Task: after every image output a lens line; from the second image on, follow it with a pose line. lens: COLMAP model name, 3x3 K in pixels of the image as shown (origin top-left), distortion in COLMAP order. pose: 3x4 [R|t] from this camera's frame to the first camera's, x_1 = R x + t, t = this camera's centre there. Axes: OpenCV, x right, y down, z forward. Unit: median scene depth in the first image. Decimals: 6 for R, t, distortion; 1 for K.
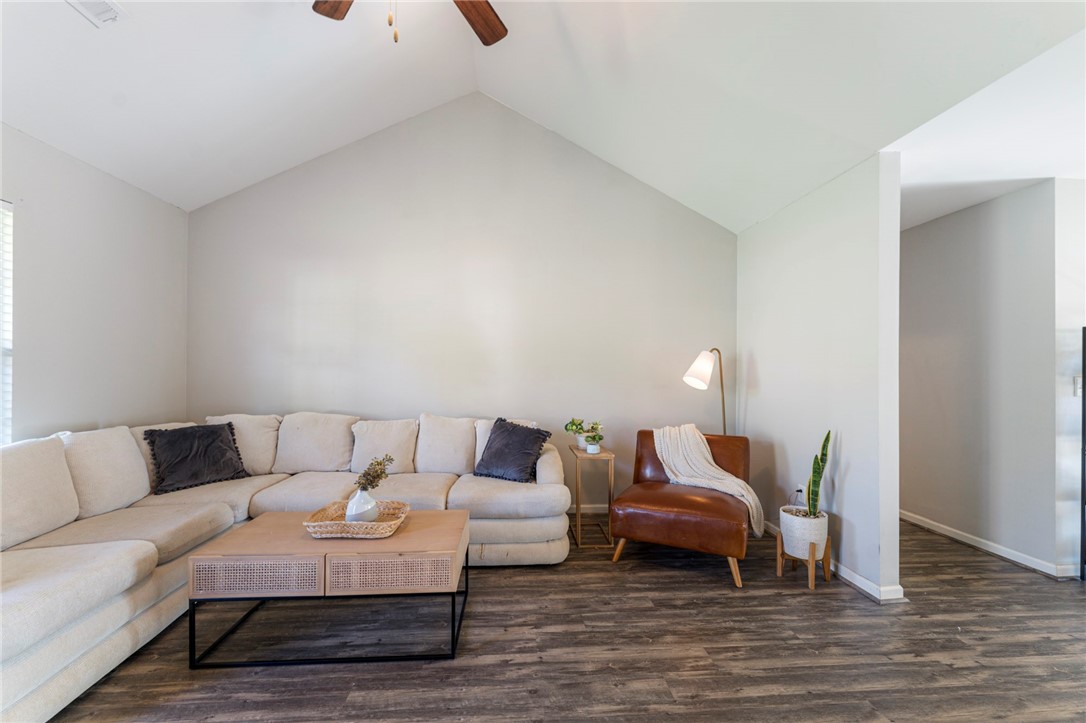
lens RADIAL K [[436.6, 0, 543.0], [0, 436.6, 361.5], [0, 0, 1]] dist [0.000694, 0.000088]
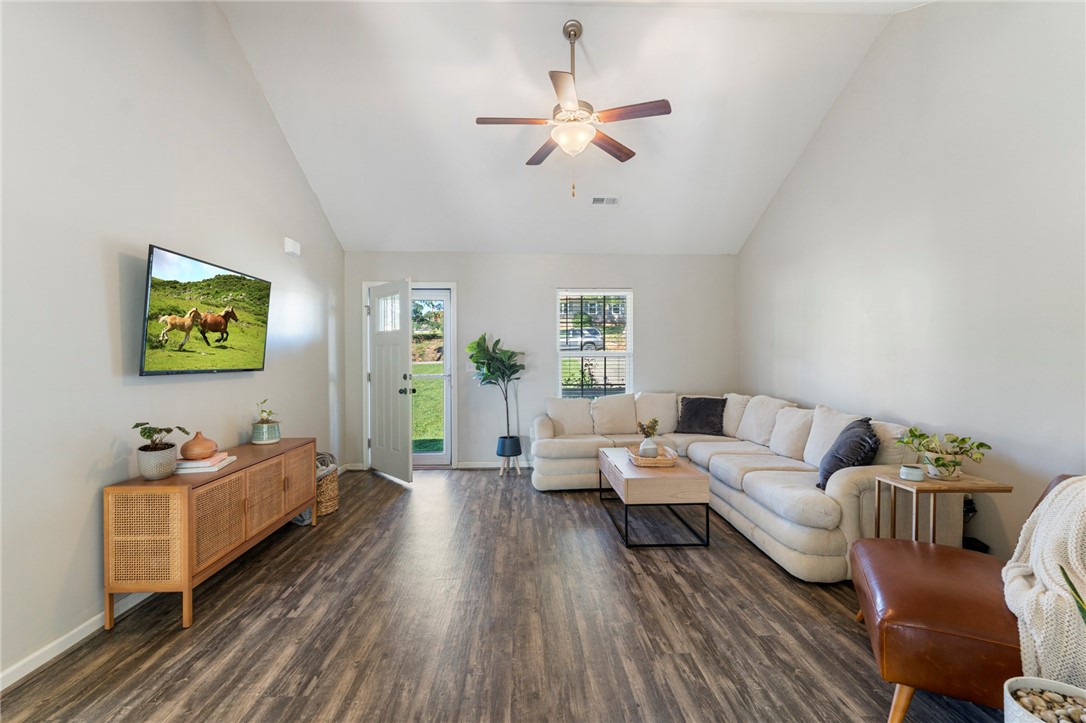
lens RADIAL K [[473.5, 0, 547.4], [0, 473.5, 380.5], [0, 0, 1]] dist [0.000234, -0.000191]
pose [[-0.025407, 0.031619, -0.999177, 1.161852], [0.026075, 0.999181, 0.030956, 0.023229], [0.999337, -0.025267, -0.026211, 0.619220]]
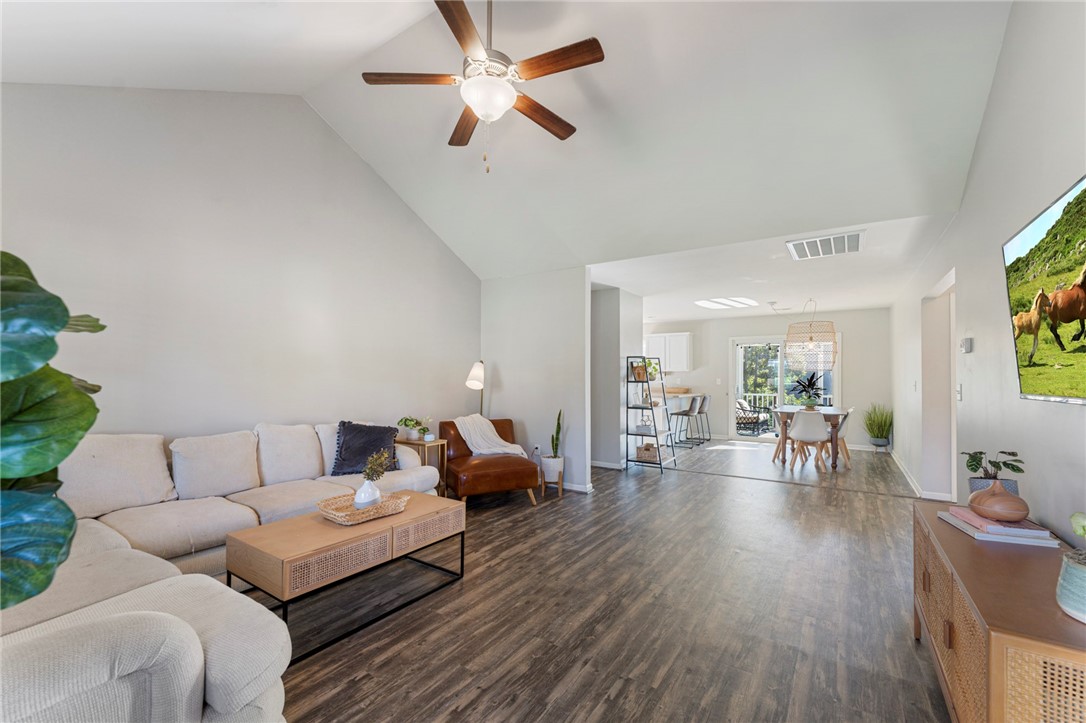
lens RADIAL K [[445.0, 0, 546.9], [0, 445.0, 351.3], [0, 0, 1]] dist [0.000699, -0.000064]
pose [[0.614854, 0.040598, 0.787596, -0.975713], [-0.018115, 0.999138, -0.037361, -0.015143], [-0.788433, 0.008704, 0.615059, -0.108883]]
